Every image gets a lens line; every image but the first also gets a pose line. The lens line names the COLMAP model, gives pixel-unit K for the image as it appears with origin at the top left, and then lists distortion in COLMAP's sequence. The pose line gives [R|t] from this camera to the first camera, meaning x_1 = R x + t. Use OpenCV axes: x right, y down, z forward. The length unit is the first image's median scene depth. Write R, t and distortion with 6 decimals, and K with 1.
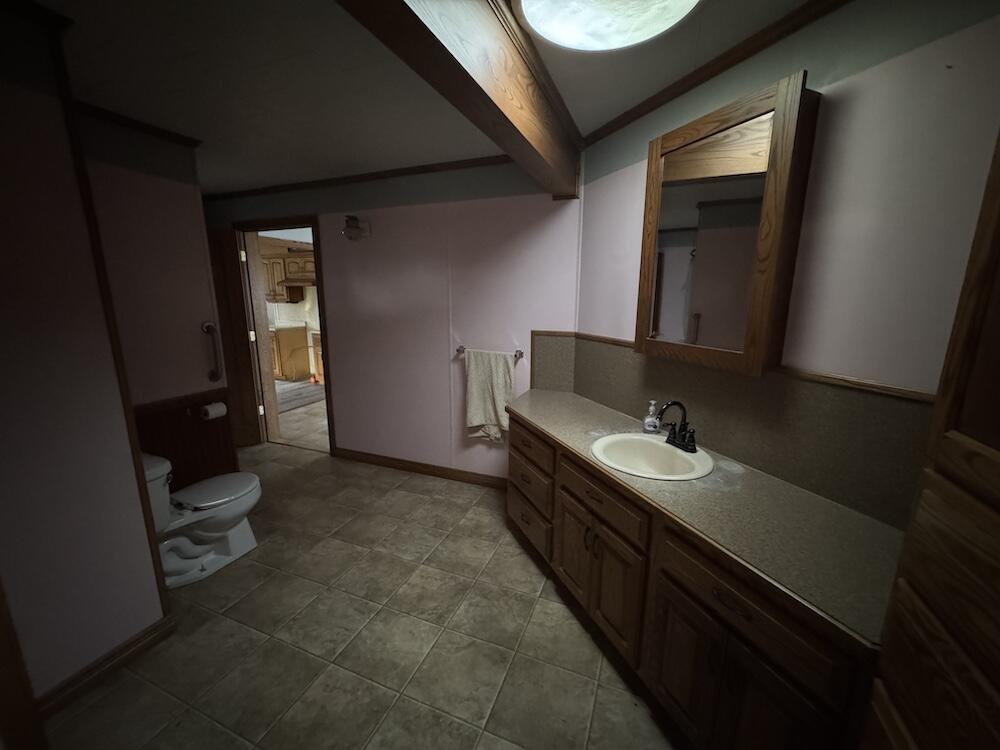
lens RADIAL K [[397.2, 0, 500.0], [0, 397.2, 375.0], [0, 0, 1]] dist [-0.010994, 0.000010]
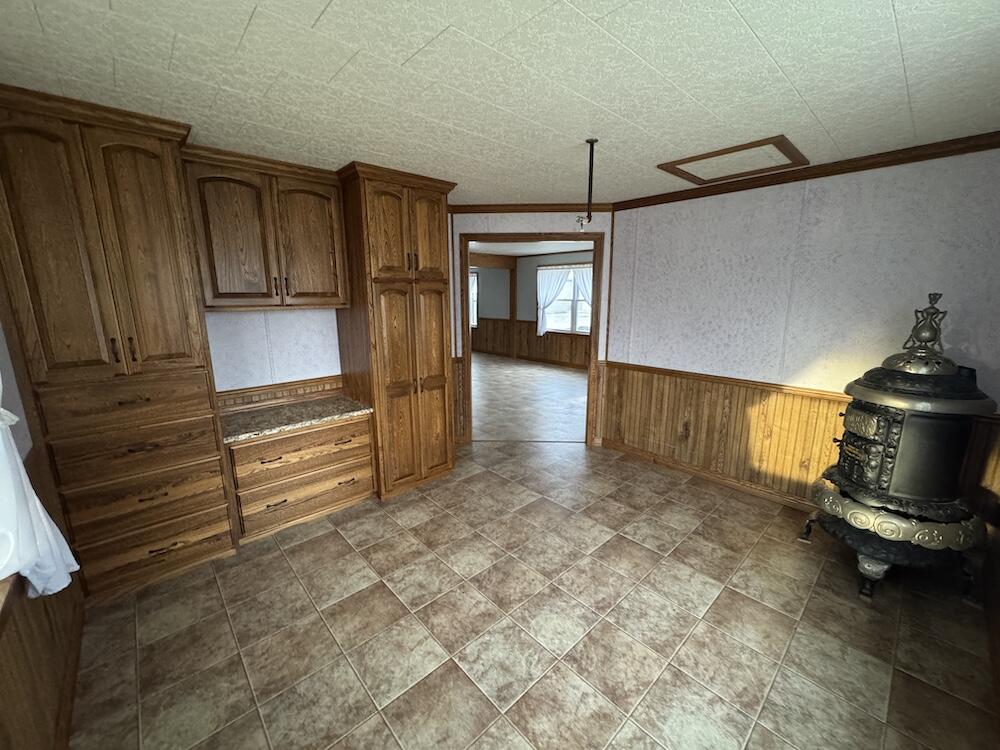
lens RADIAL K [[397.2, 0, 500.0], [0, 397.2, 375.0], [0, 0, 1]] dist [-0.010994, 0.000010]
pose [[-0.426710, 0.185382, -0.885185, 0.739025], [-0.177565, 0.942543, 0.282991, -0.300534], [0.886786, 0.277933, -0.369275, 1.184571]]
